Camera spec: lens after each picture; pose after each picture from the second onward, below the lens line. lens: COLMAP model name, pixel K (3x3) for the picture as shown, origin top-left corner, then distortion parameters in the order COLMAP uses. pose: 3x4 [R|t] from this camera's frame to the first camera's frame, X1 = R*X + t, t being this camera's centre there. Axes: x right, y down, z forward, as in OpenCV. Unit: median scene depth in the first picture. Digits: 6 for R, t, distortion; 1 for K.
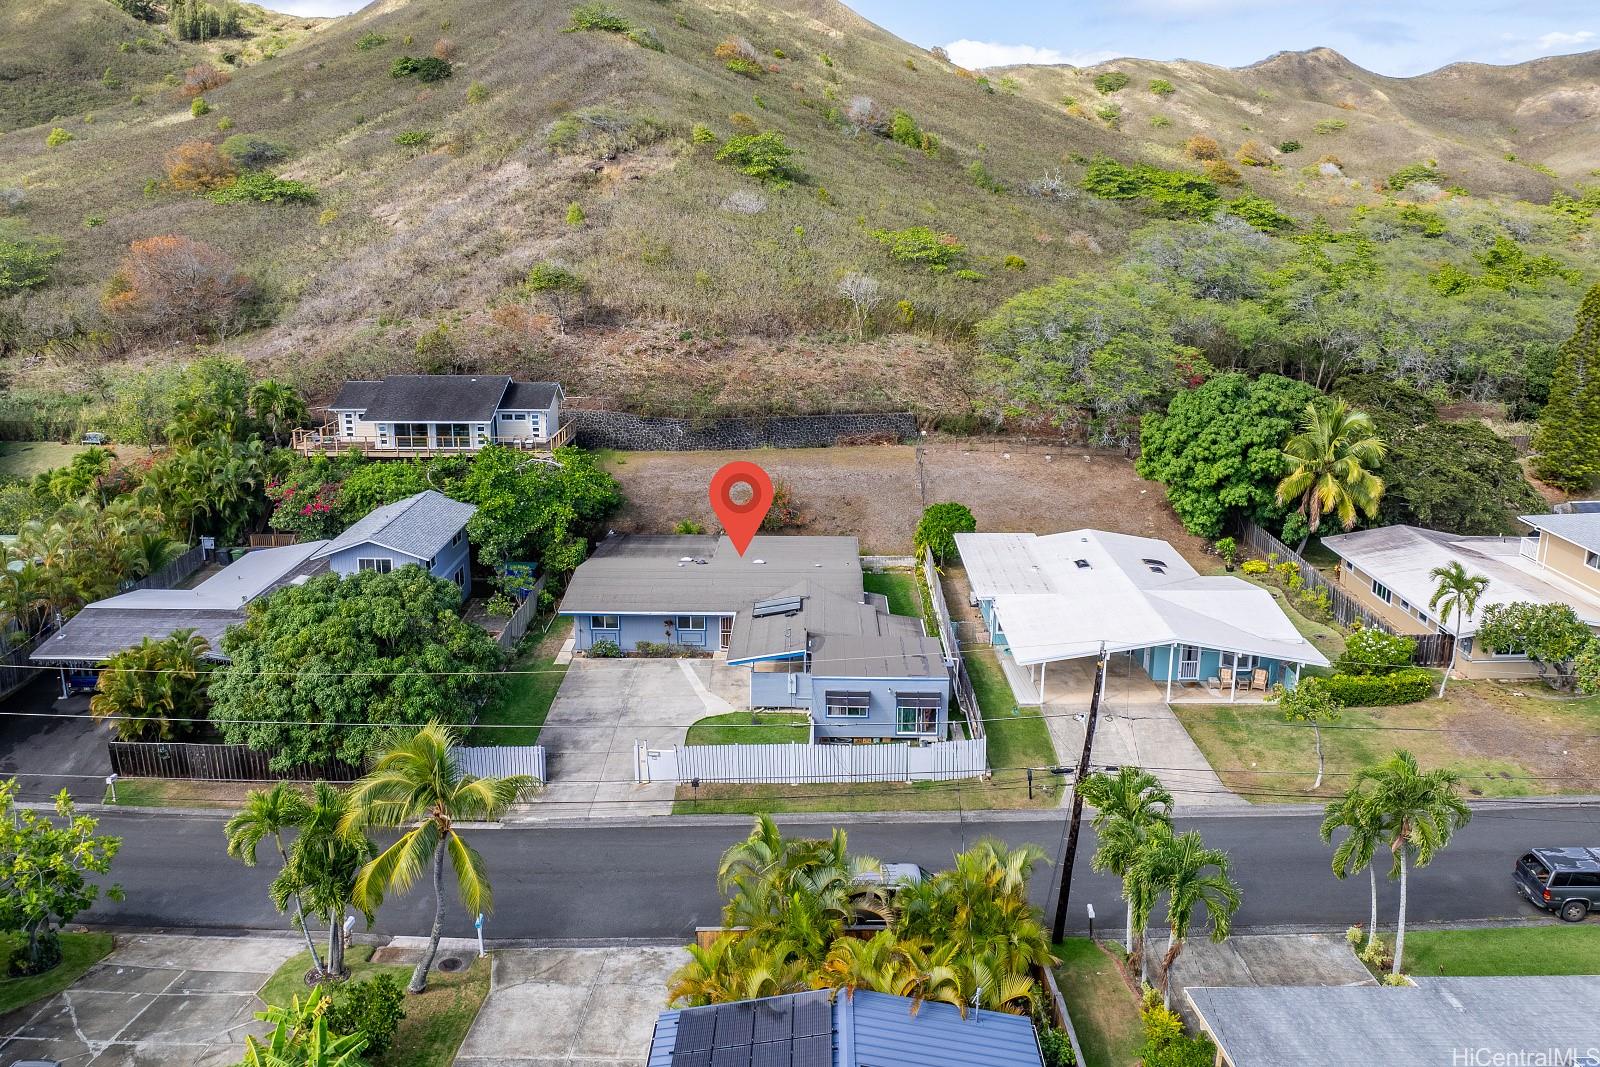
lens RADIAL K [[1148.4, 0, 800.0], [0, 1148.4, 533.5], [0, 0, 1]] dist [-0.037517, 0.007804]
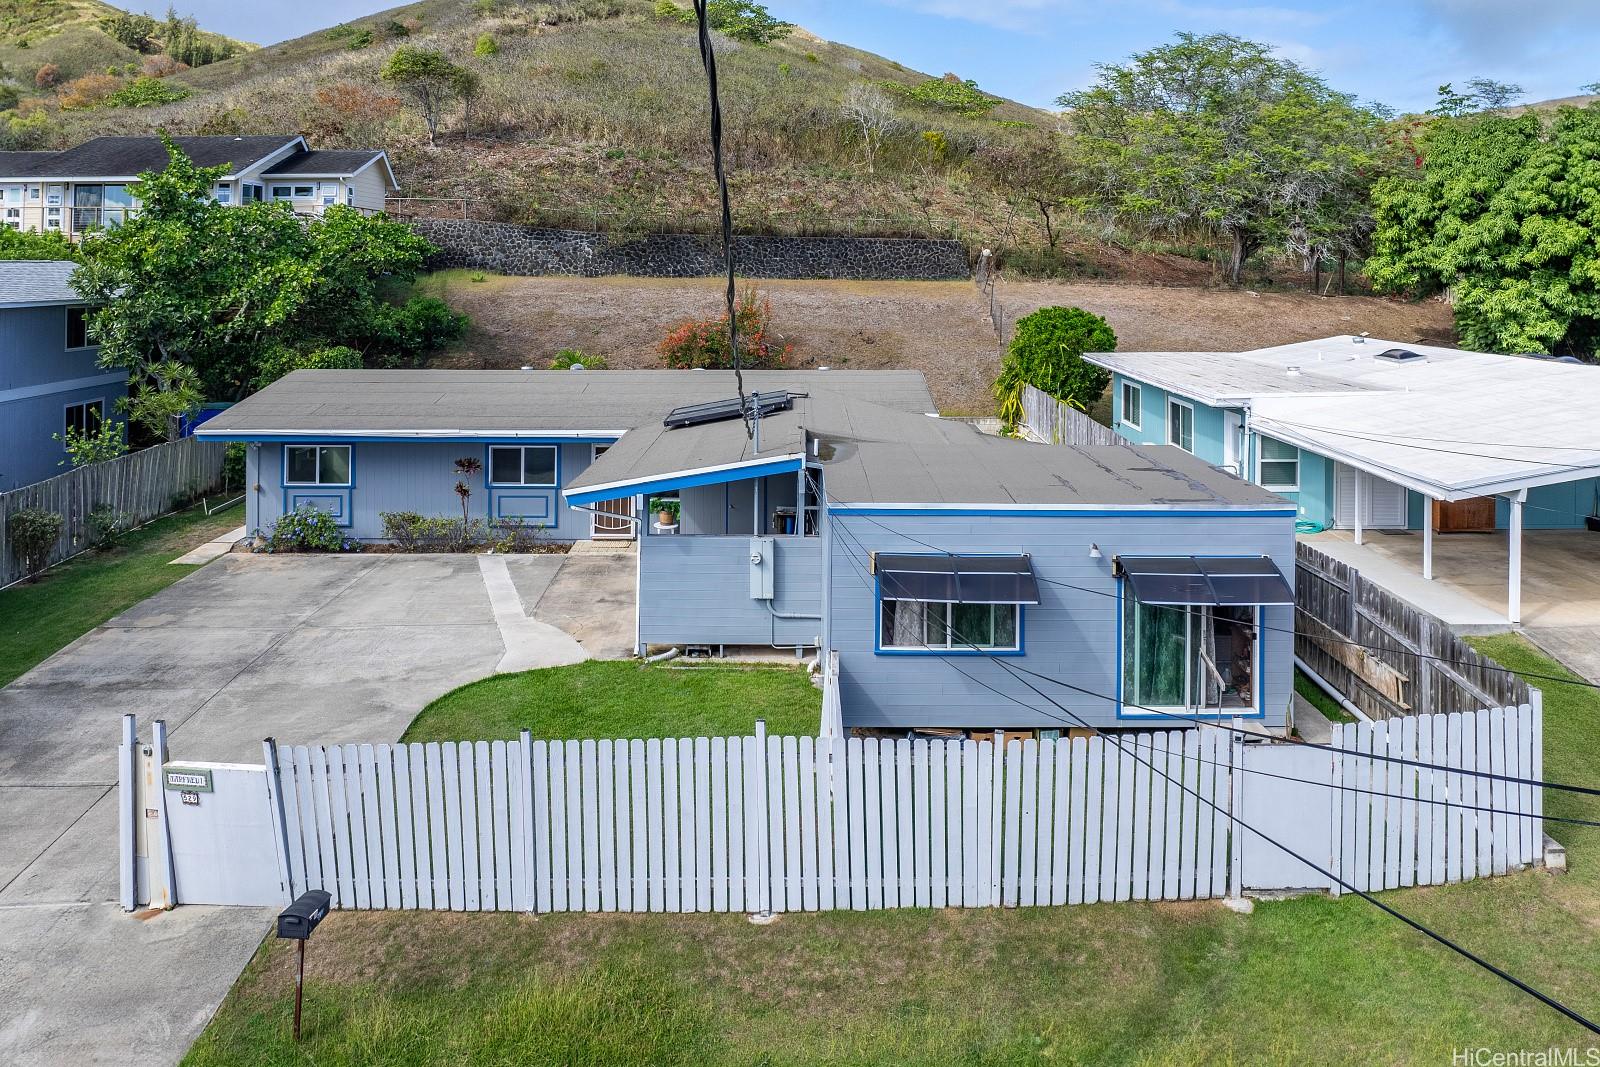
lens RADIAL K [[659.0, 0, 800.0], [0, 659.0, 533.5], [0, 0, 1]] dist [-0.015973, 0.000084]
pose [[0.999487, 0.007124, 0.031223, -0.001947], [0.000867, 0.968570, -0.248738, 0.162631], [-0.032014, 0.248637, 0.968067, 0.785255]]
